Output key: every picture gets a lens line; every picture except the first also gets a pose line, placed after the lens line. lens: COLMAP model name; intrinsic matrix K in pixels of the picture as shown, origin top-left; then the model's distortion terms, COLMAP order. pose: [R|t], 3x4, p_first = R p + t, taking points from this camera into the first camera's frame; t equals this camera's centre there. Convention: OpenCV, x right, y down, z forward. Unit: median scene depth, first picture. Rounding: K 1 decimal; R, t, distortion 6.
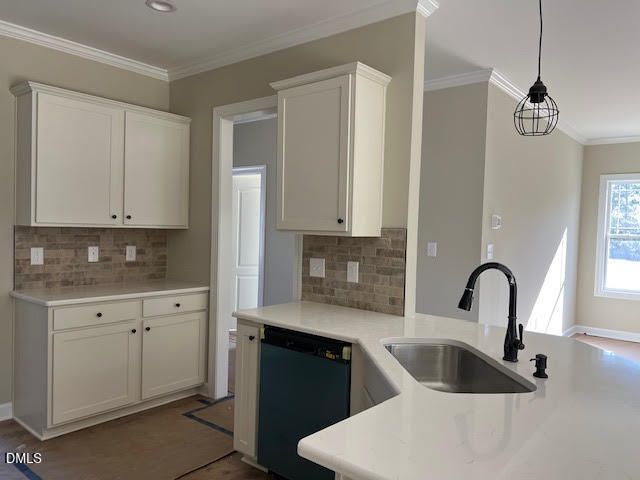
lens RADIAL K [[475.7, 0, 316.7], [0, 475.7, 240.0], [0, 0, 1]] dist [0.071860, -0.111443]
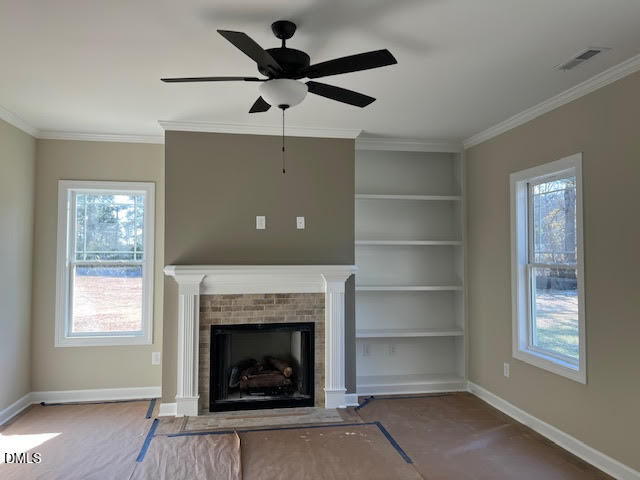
lens RADIAL K [[475.7, 0, 316.7], [0, 475.7, 240.0], [0, 0, 1]] dist [0.071860, -0.111443]
pose [[0.650234, -0.001058, 0.759733, 0.554453], [0.038891, 0.998734, -0.031896, -0.010222], [-0.758738, 0.050287, 0.649452, 0.441161]]
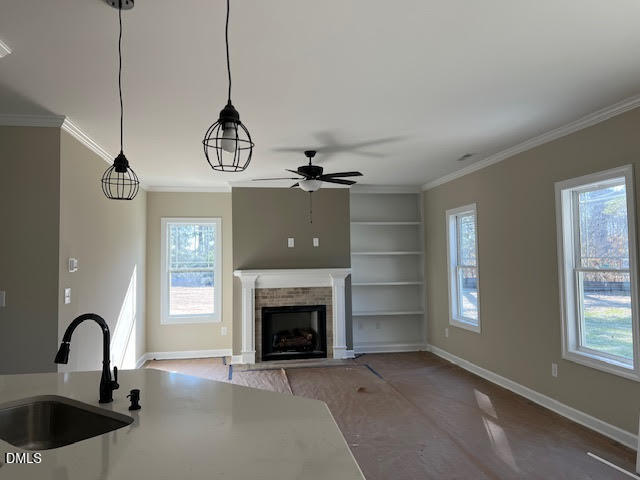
lens RADIAL K [[475.7, 0, 316.7], [0, 475.7, 240.0], [0, 0, 1]] dist [0.071860, -0.111443]
pose [[0.658774, -0.004911, 0.752325, -0.054910], [0.056021, 0.997523, -0.042544, -0.022960], [-0.750252, 0.070173, 0.657417, -0.057461]]
